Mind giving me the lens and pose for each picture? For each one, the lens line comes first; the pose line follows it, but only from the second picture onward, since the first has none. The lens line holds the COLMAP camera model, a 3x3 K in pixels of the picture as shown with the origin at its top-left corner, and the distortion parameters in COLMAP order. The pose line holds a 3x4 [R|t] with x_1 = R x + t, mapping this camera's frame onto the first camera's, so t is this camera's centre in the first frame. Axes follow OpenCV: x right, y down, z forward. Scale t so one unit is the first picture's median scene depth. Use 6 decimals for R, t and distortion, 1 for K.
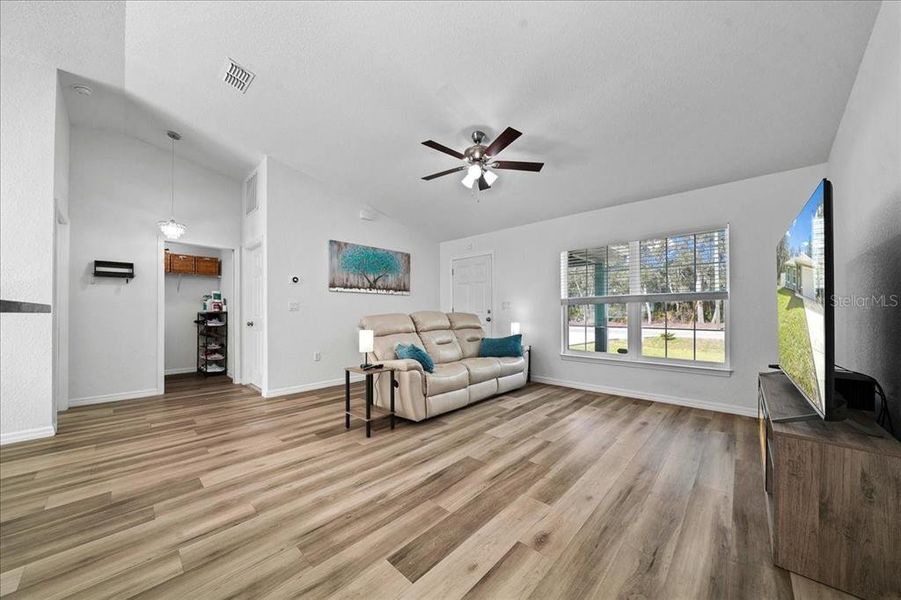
lens RADIAL K [[312.2, 0, 448.8], [0, 312.2, 300.4], [0, 0, 1]] dist [-0.000241, -0.000002]
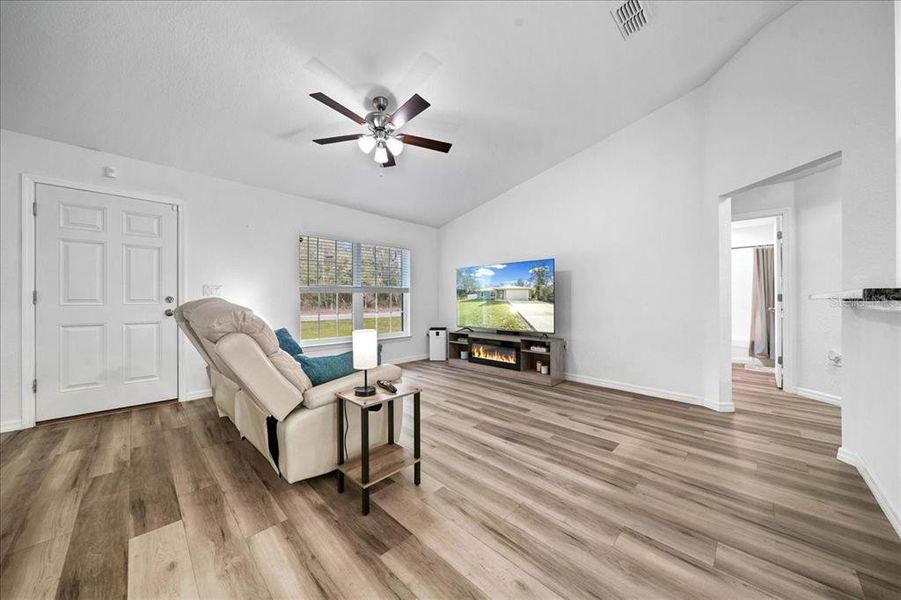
lens RADIAL K [[312.2, 0, 448.8], [0, 312.2, 300.4], [0, 0, 1]] dist [-0.000241, -0.000002]
pose [[0.022124, 0.002074, 0.999753, -1.288605], [-0.038867, 0.999244, -0.001212, 0.046501], [-0.998999, -0.038831, 0.022188, 1.279011]]
